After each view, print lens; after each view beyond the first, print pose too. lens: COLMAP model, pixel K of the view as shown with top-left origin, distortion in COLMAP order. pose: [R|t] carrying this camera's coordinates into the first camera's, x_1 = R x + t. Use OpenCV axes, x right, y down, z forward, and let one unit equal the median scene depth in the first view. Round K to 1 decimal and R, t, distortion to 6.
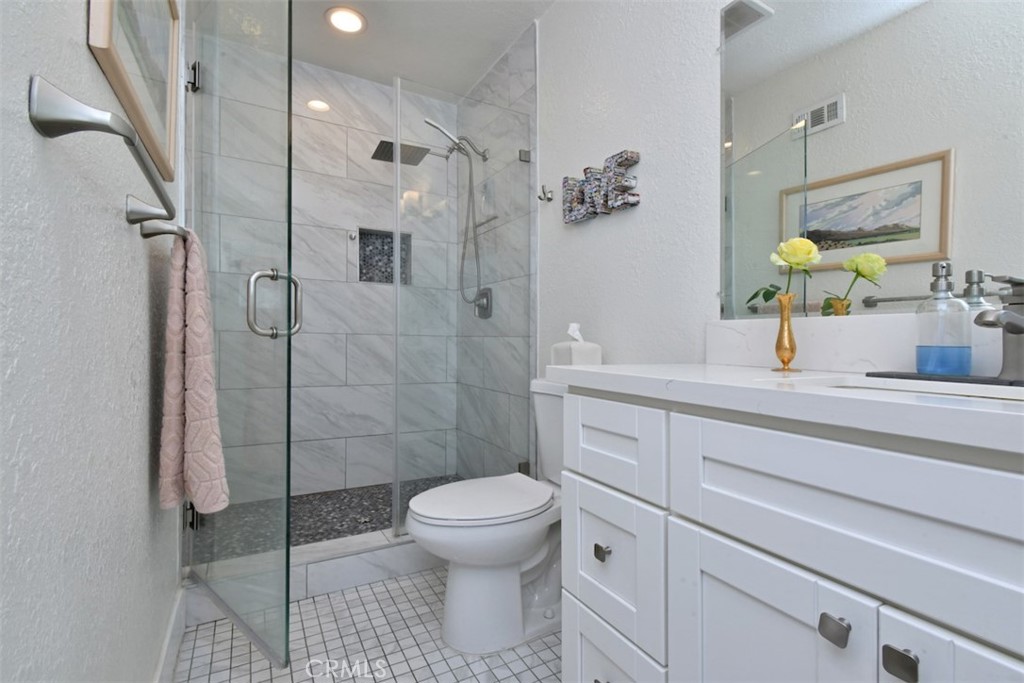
lens RADIAL K [[476.4, 0, 516.0], [0, 476.4, 332.9], [0, 0, 1]] dist [-0.000209, 0.000118]
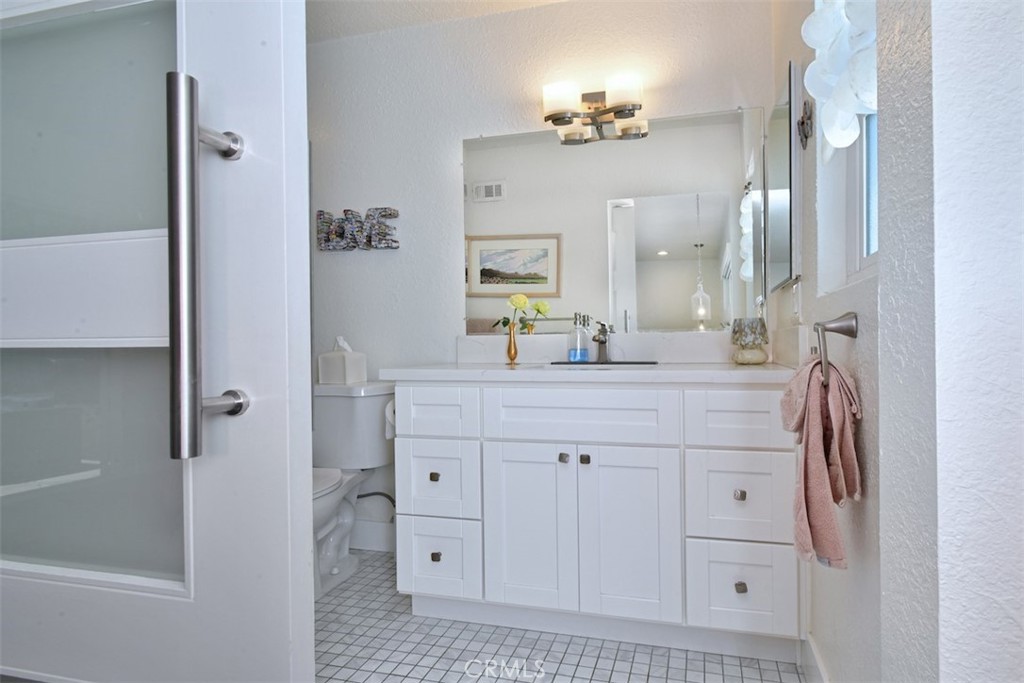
lens RADIAL K [[476.4, 0, 516.0], [0, 476.4, 332.9], [0, 0, 1]] dist [-0.000209, 0.000118]
pose [[0.772989, -0.008133, 0.634367, -0.303277], [0.015680, 0.999857, -0.006288, -0.015416], [-0.634225, 0.014808, 0.773007, -0.223198]]
